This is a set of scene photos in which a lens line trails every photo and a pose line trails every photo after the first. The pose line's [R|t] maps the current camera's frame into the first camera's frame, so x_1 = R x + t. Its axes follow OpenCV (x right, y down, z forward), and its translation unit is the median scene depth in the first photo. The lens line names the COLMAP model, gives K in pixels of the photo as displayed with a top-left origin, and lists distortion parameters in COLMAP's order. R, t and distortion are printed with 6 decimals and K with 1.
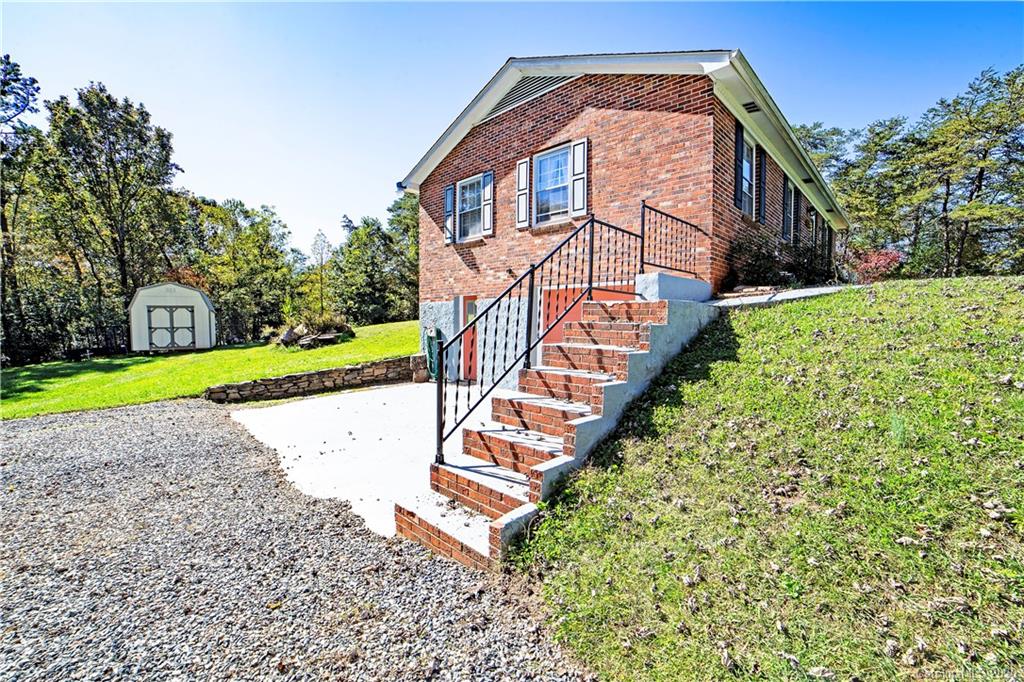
lens RADIAL K [[426.8, 0, 512.8], [0, 426.8, 351.6], [0, 0, 1]] dist [-0.098321, 0.034032]
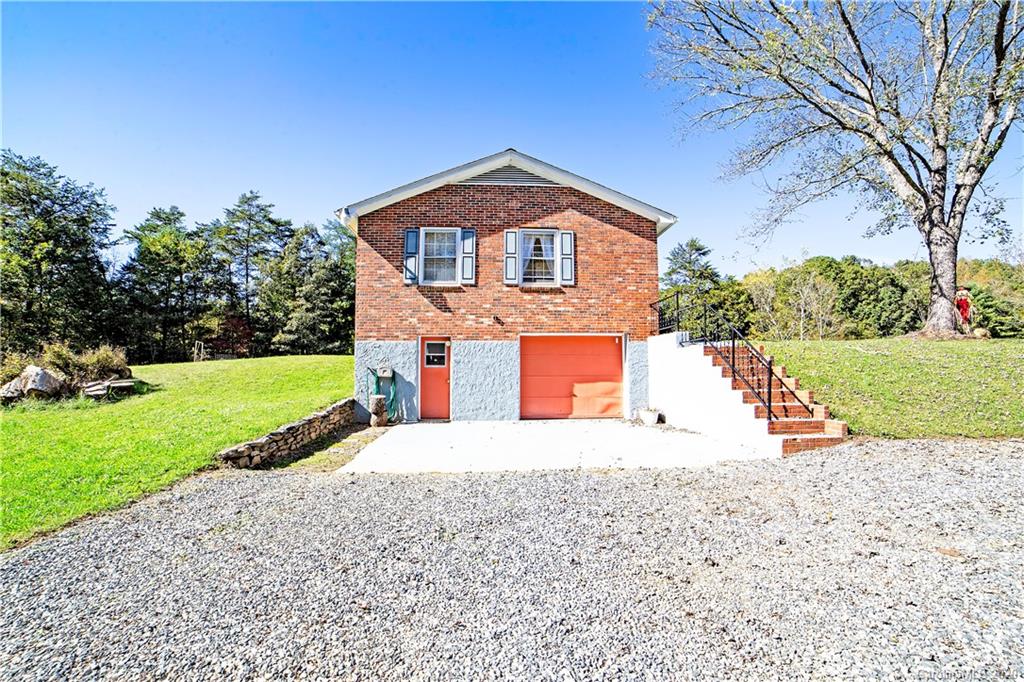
lens RADIAL K [[426.8, 0, 512.8], [0, 426.8, 351.6], [0, 0, 1]] dist [-0.098321, 0.034032]
pose [[0.677120, 0.029641, 0.735276, -0.796985], [0.056654, 0.994123, -0.092249, 0.013179], [-0.733689, 0.104120, 0.671461, 0.175982]]
